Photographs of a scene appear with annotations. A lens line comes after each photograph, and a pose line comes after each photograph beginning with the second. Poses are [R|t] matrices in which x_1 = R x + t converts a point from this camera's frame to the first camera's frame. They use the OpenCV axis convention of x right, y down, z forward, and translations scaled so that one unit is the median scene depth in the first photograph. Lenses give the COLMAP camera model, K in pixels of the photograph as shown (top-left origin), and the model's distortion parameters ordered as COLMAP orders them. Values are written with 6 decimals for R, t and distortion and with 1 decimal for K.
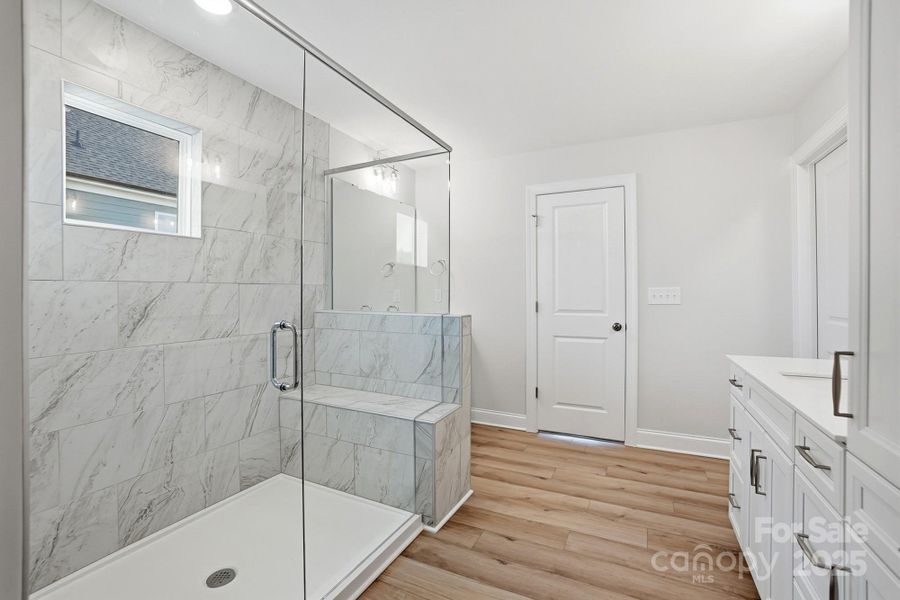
lens RADIAL K [[404.7, 0, 441.3], [0, 404.7, 294.0], [0, 0, 1]] dist [-0.055516, 0.022081]
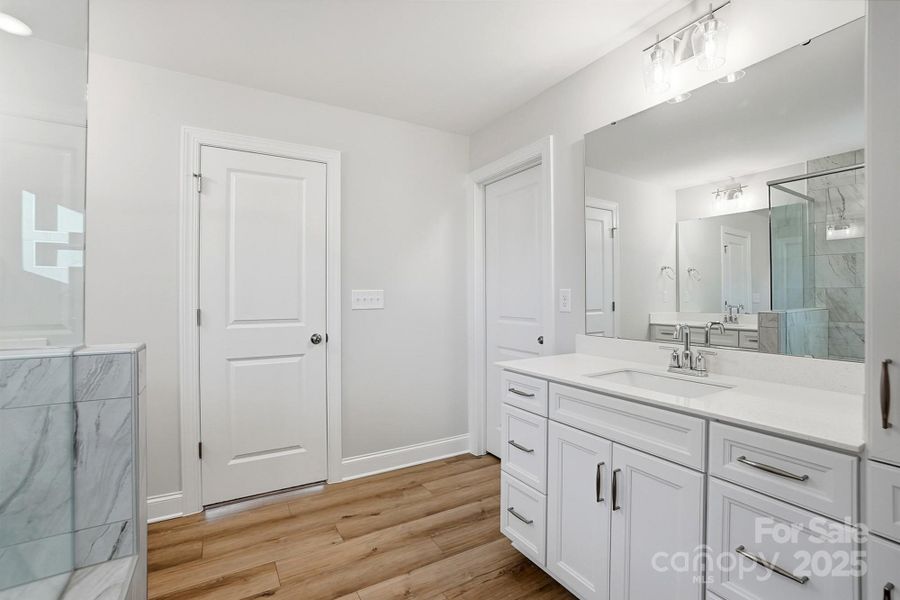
lens RADIAL K [[404.7, 0, 441.3], [0, 404.7, 294.0], [0, 0, 1]] dist [-0.055516, 0.022081]
pose [[0.537552, 0.003956, 0.843221, -0.107974], [-0.002197, 0.999992, -0.003291, -0.004904], [-0.843228, -0.000084, 0.537557, 0.399184]]
